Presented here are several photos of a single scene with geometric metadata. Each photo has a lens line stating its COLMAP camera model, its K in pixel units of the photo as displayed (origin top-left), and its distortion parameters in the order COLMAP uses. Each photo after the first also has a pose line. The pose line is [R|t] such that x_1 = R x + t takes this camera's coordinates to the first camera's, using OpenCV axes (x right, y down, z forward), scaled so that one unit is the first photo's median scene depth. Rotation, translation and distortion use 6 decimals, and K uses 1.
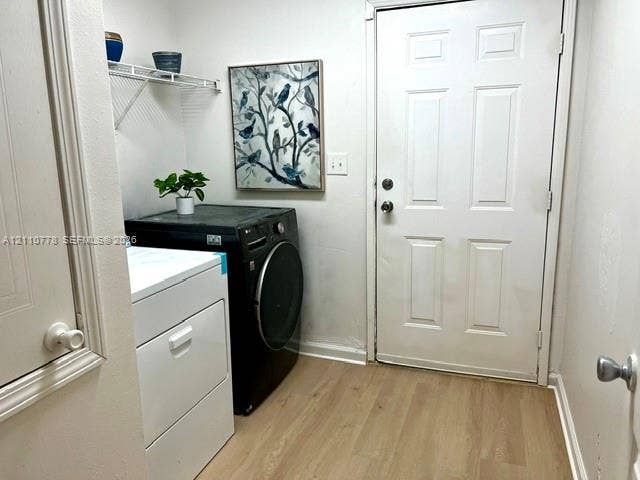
lens RADIAL K [[471.0, 0, 320.0], [0, 471.0, 240.0], [0, 0, 1]] dist [0.053719, -0.091920]
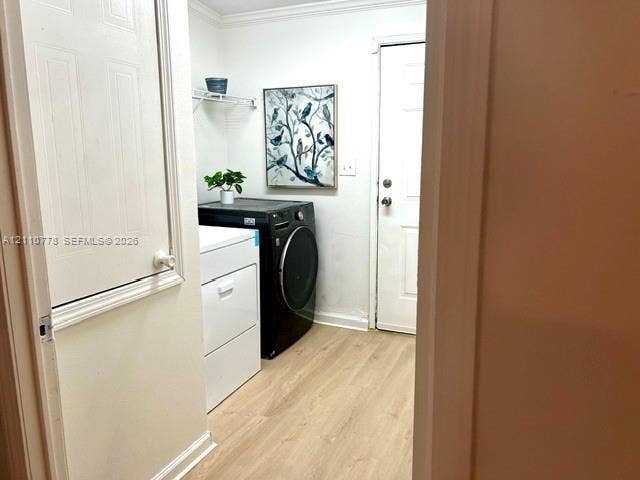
lens RADIAL K [[471.0, 0, 320.0], [0, 471.0, 240.0], [0, 0, 1]] dist [0.053719, -0.091920]
pose [[0.998129, 0.024435, -0.056054, 0.038794], [-0.025648, 0.999450, -0.021029, 0.061538], [0.055509, 0.022428, 0.998206, -0.249769]]
